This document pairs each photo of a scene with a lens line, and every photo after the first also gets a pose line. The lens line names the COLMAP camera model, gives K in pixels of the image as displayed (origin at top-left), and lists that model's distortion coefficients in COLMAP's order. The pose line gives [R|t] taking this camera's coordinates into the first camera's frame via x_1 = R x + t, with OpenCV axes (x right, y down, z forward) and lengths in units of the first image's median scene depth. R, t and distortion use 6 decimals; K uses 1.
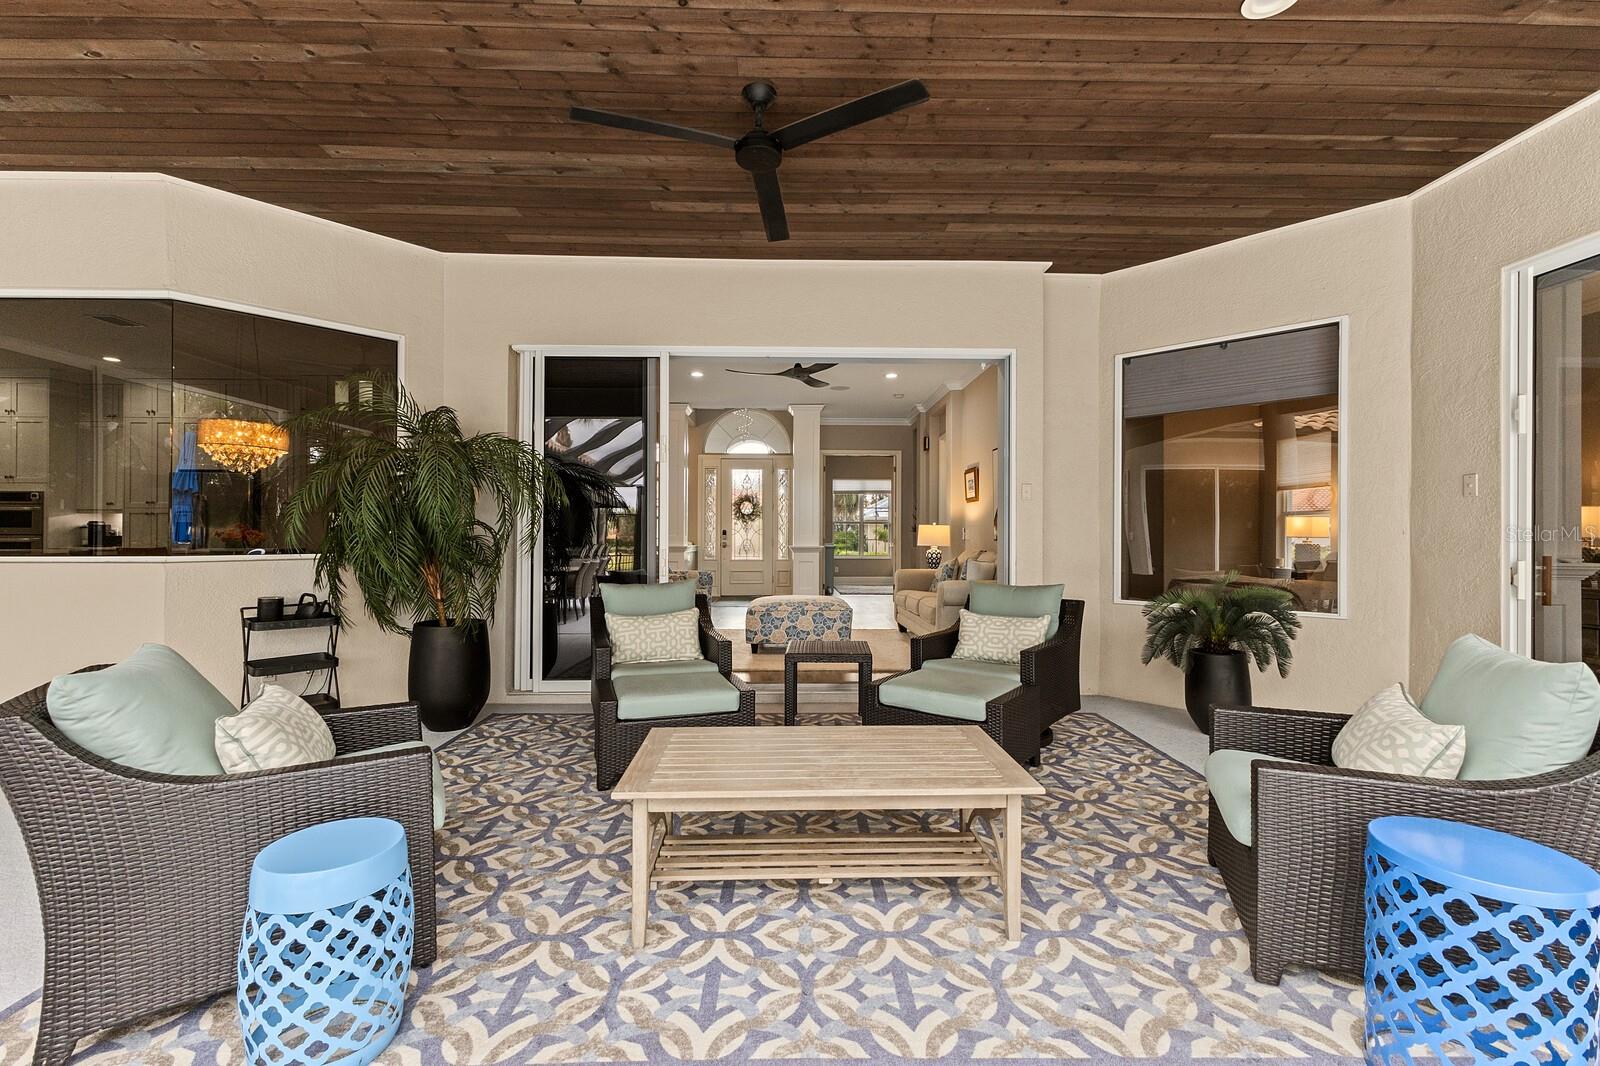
lens RADIAL K [[689.2, 0, 805.6], [0, 689.2, 532.6], [0, 0, 1]] dist [0.011553, -0.002111]
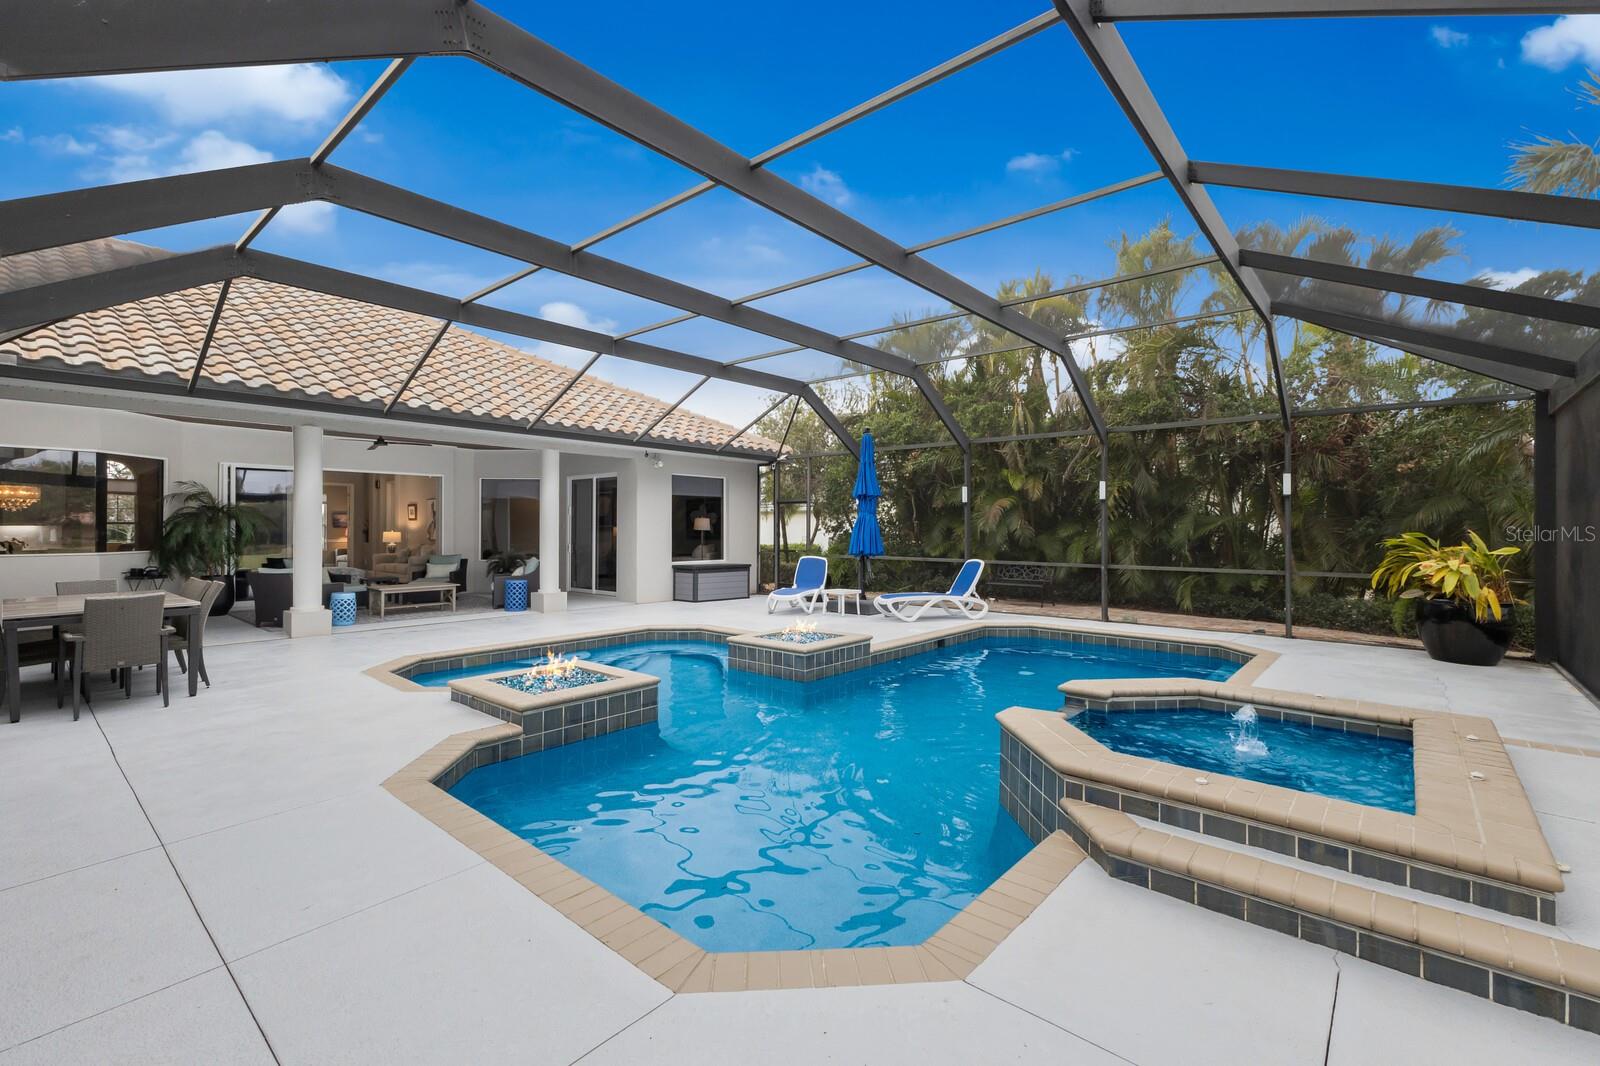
lens RADIAL K [[689.2, 0, 806.2], [0, 689.2, 520.0], [0, 0, 1]] dist [0.011553, -0.002111]
pose [[0.670426, 0.005088, 0.741959, -0.877186], [-0.002973, 0.999987, -0.004171, -0.070760], [-0.741970, 0.000590, 0.670433, -2.195201]]
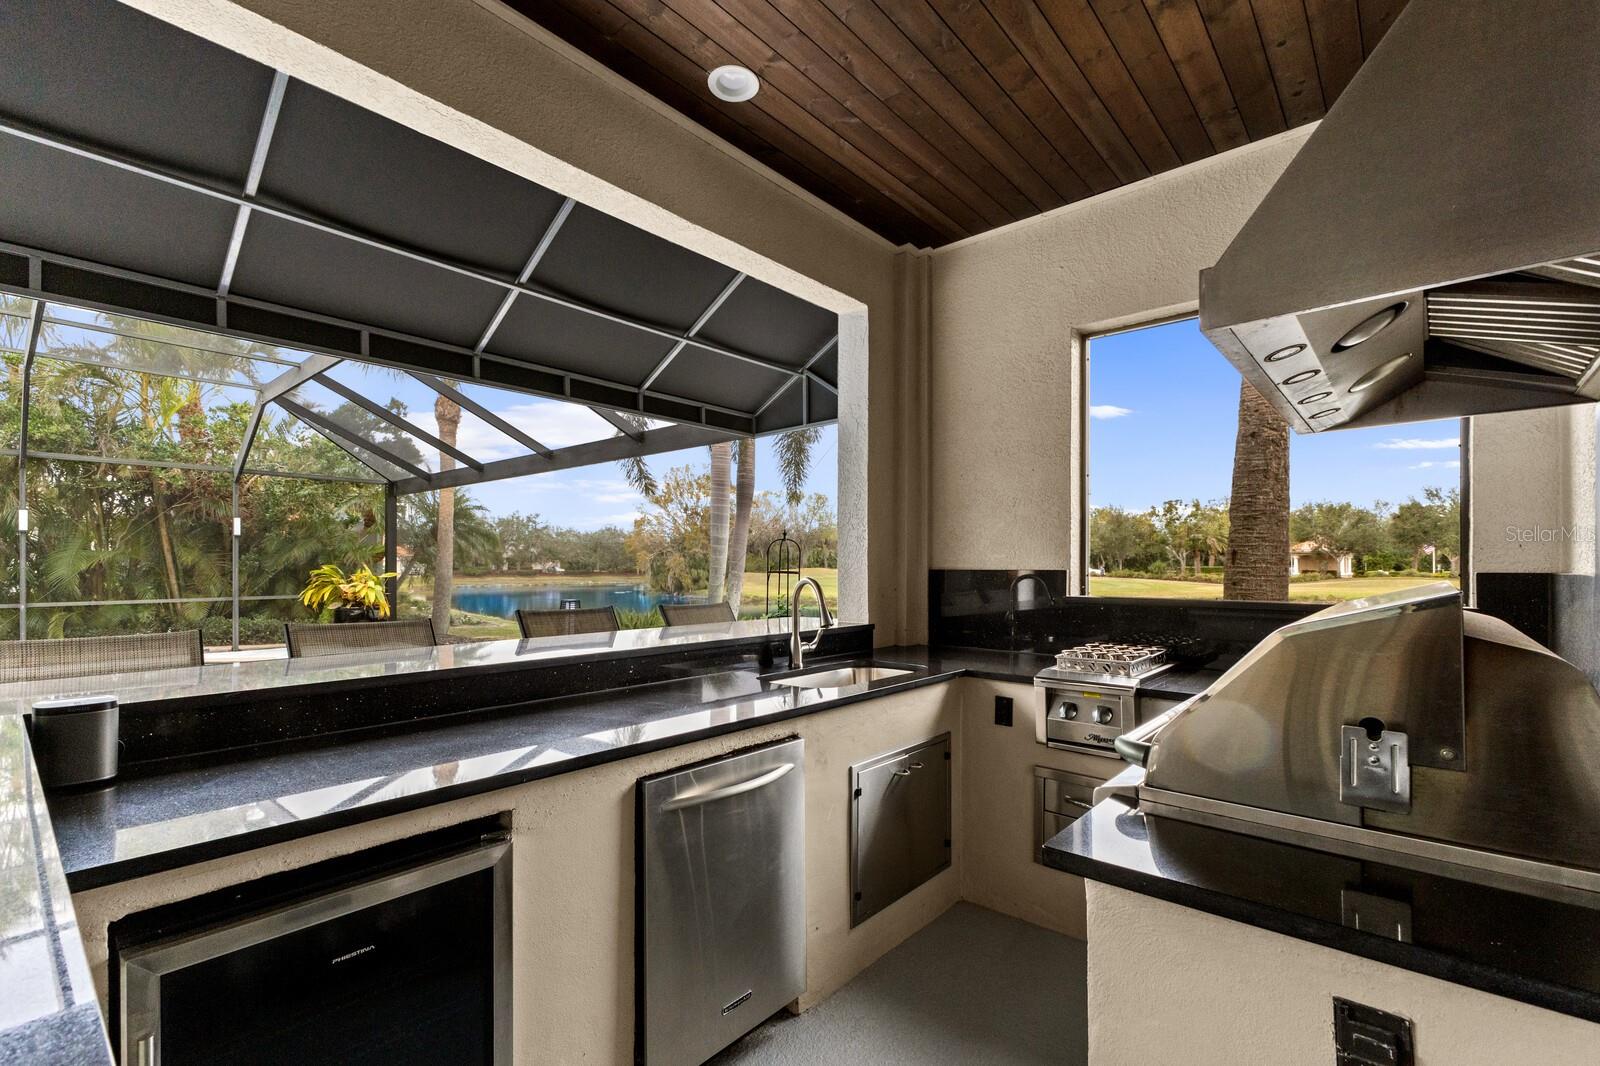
lens RADIAL K [[689.2, 0, 802.8], [0, 689.2, 561.7], [0, 0, 1]] dist [0.011553, -0.002111]
pose [[-0.747815, -0.004719, 0.663891, -1.592923], [-0.006328, 0.999980, -0.000019, -0.074349], [-0.663878, -0.004215, -0.747829, -1.396980]]
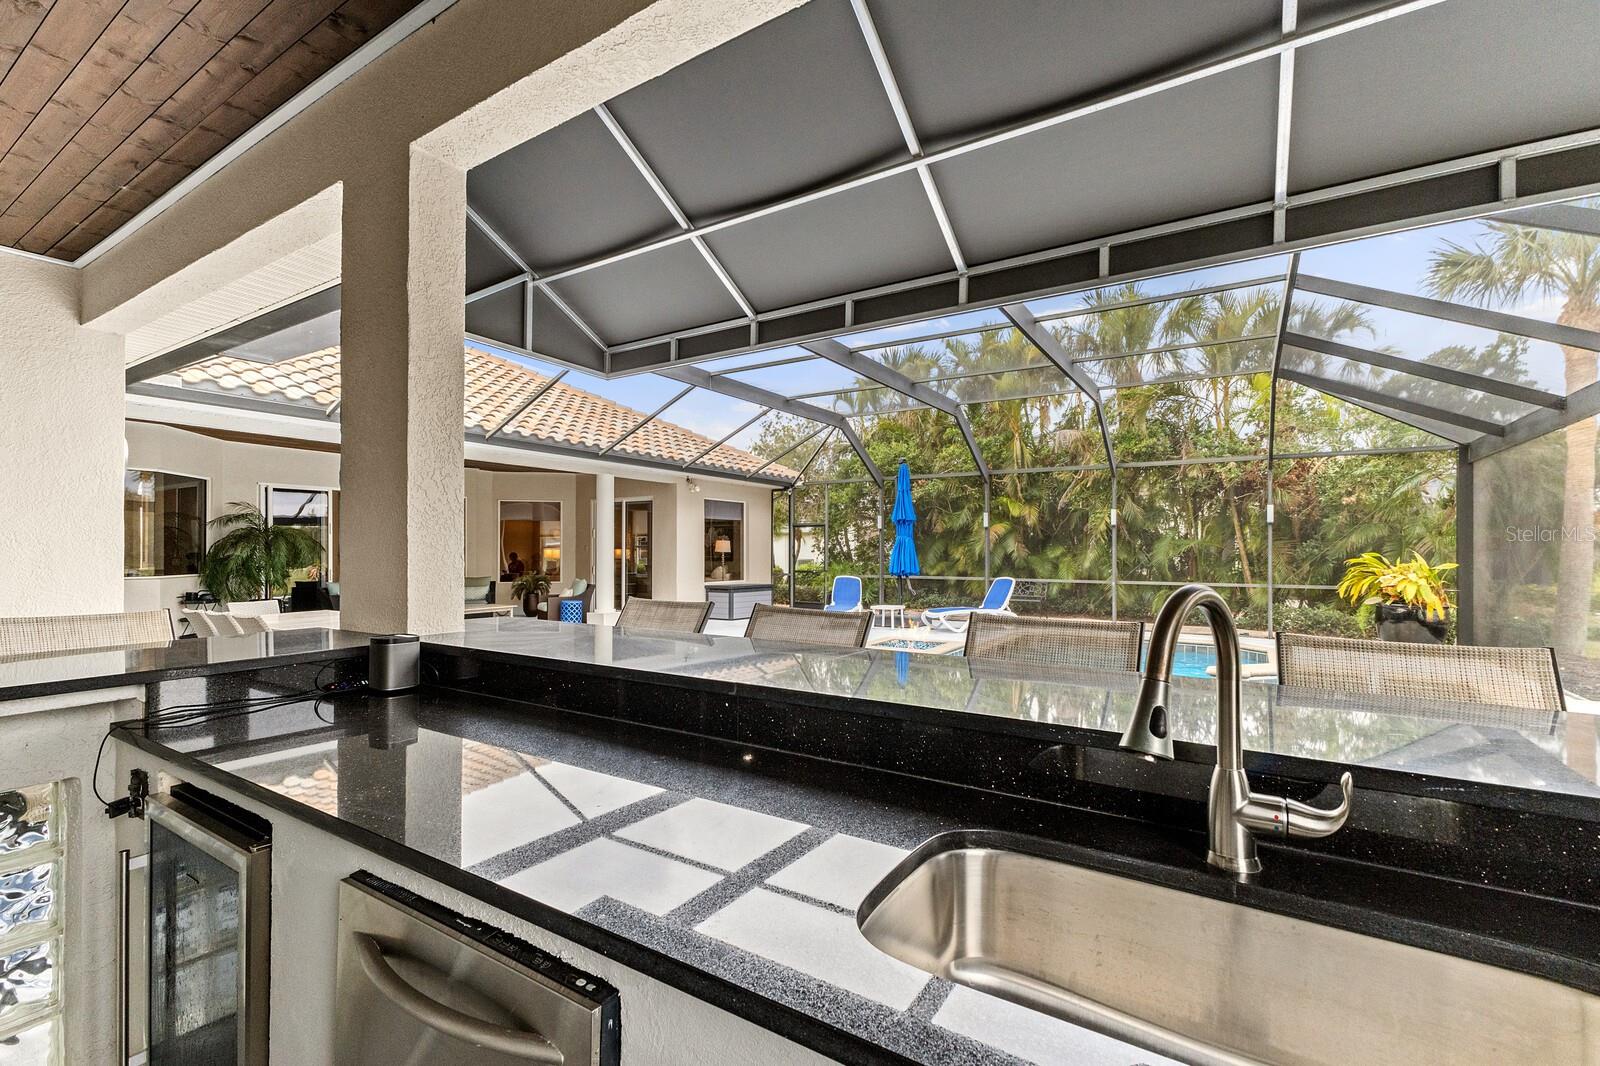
lens RADIAL K [[689.2, 0, 803.9], [0, 689.2, 544.7], [0, 0, 1]] dist [0.011553, -0.002111]
pose [[0.556334, 0.003345, 0.830952, -1.390530], [-0.003144, 0.999993, -0.001921, -0.066153], [-0.830953, -0.001544, 0.556340, -1.886667]]
